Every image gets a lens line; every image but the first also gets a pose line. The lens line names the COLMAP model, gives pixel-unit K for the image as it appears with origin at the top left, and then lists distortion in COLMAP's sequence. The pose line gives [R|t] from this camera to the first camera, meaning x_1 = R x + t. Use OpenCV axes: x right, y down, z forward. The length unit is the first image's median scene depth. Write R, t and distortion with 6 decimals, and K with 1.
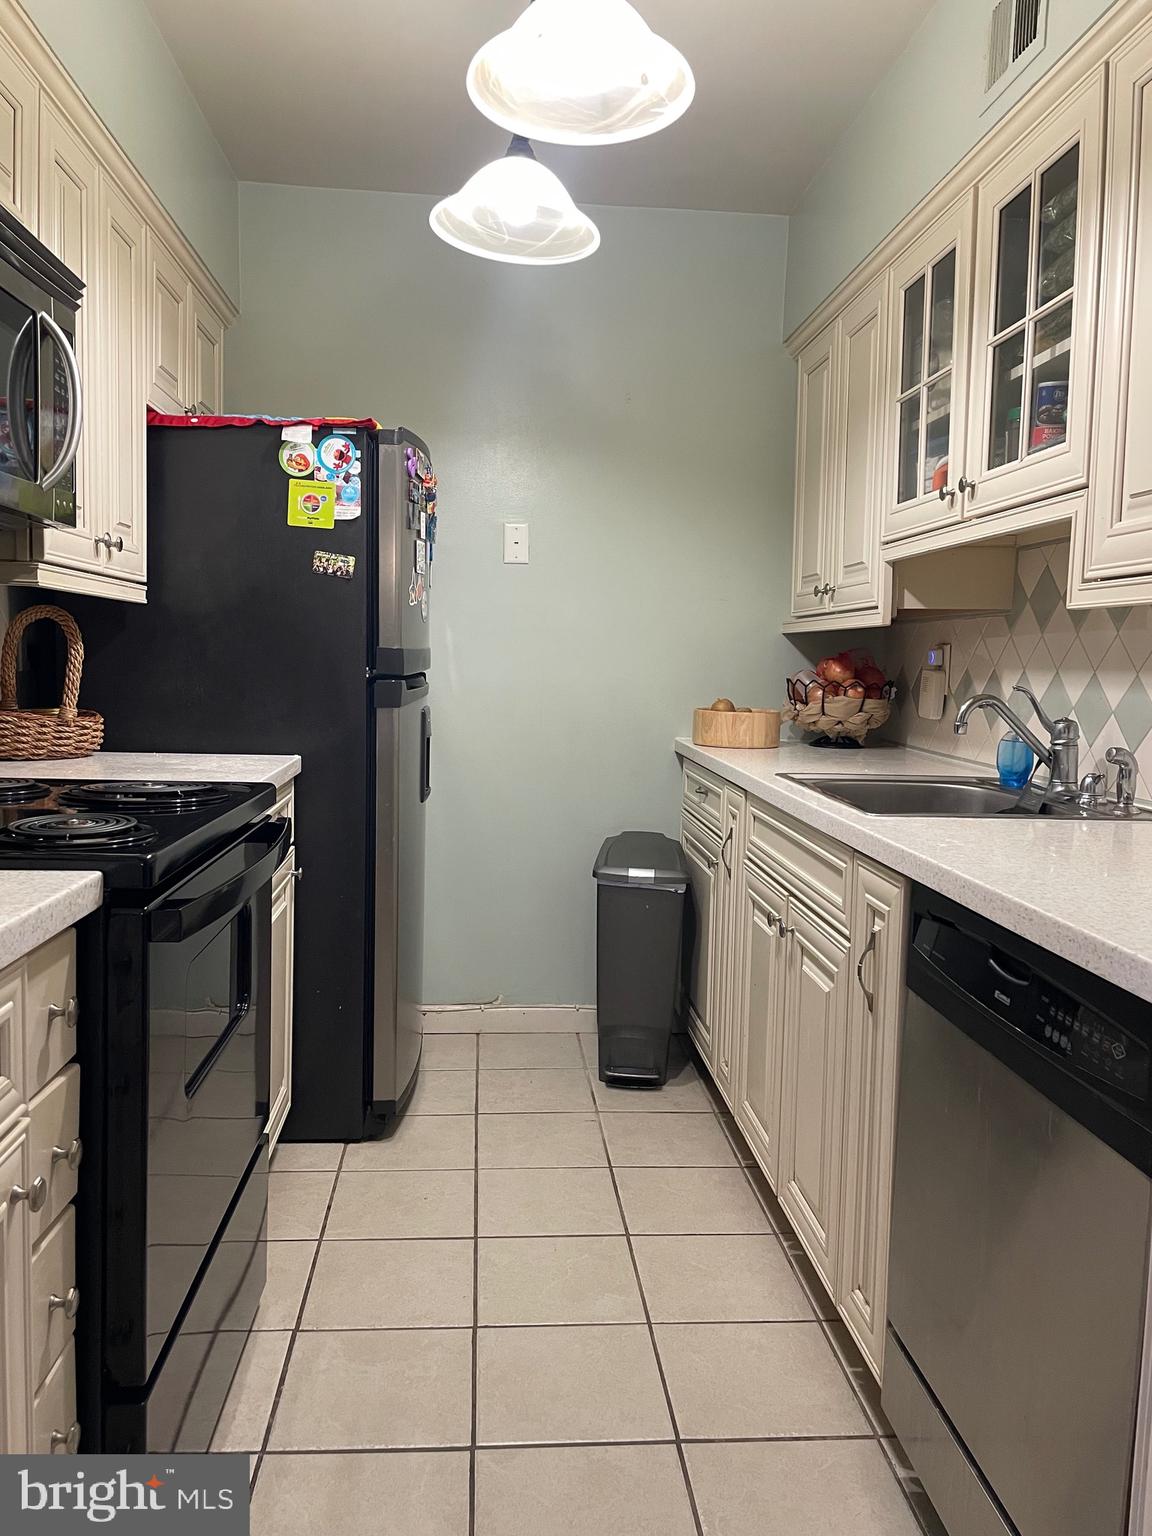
lens RADIAL K [[1155.7, 0, 572.8], [0, 1155.7, 755.0], [0, 0, 1]] dist [0.085001, -0.106576]
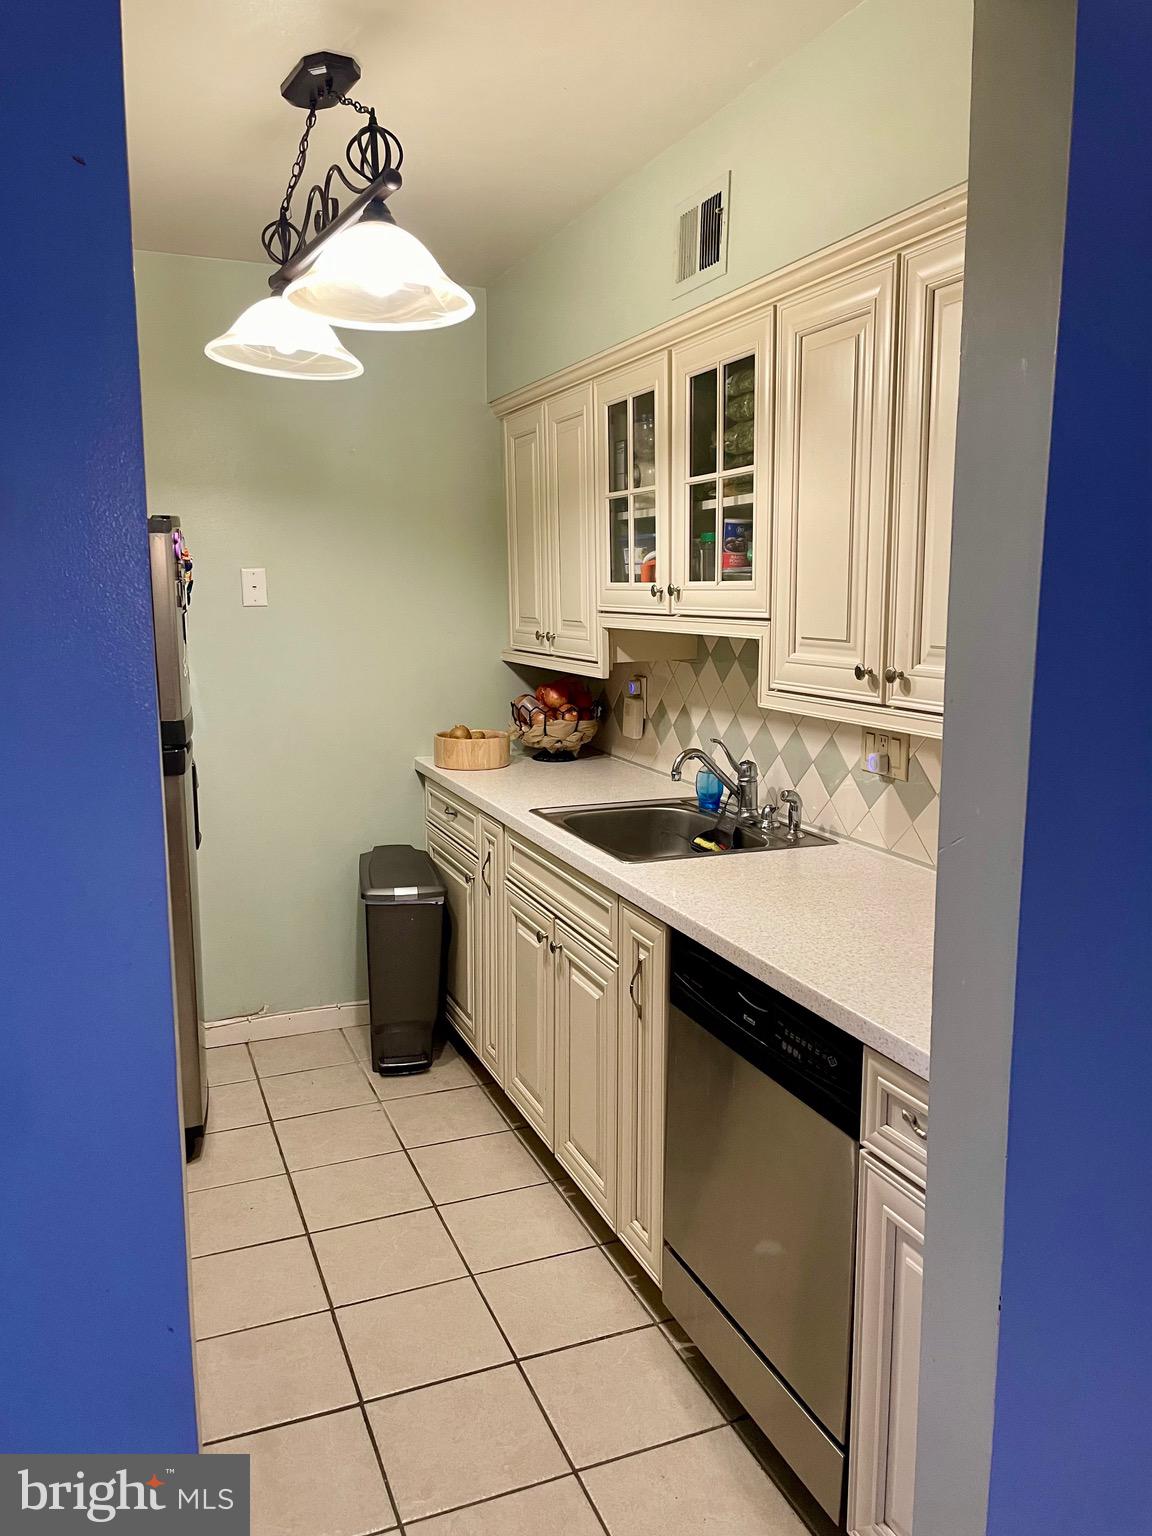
lens RADIAL K [[1155.7, 0, 592.1], [0, 1155.7, 762.3], [0, 0, 1]] dist [0.085001, -0.106576]
pose [[0.948524, -0.070489, 0.308763, -0.139976], [0.047977, 0.995647, 0.079913, -0.135924], [-0.313051, -0.060986, 0.947776, -0.169875]]
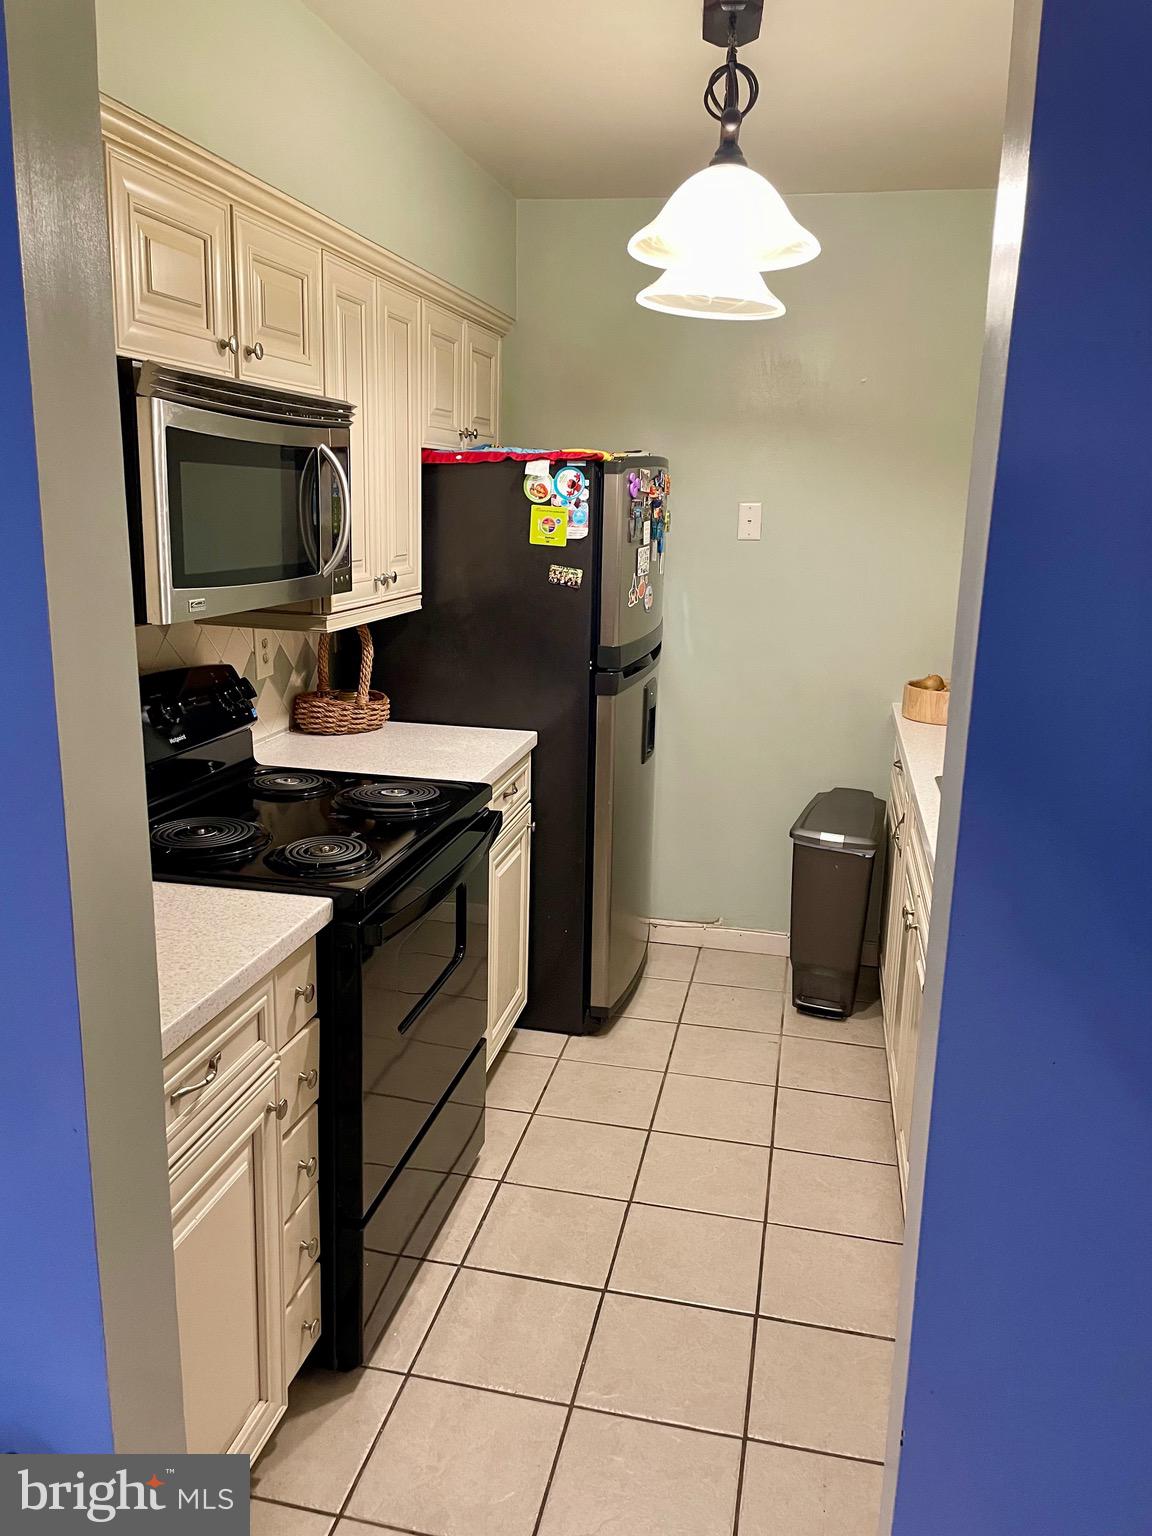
lens RADIAL K [[1155.7, 0, 576.1], [0, 1155.7, 754.3], [0, 0, 1]] dist [0.085001, -0.106576]
pose [[0.957597, 0.061594, -0.281449, 0.169201], [-0.023422, 0.990290, 0.137032, -0.161535], [0.287156, -0.124629, 0.949742, -0.172425]]
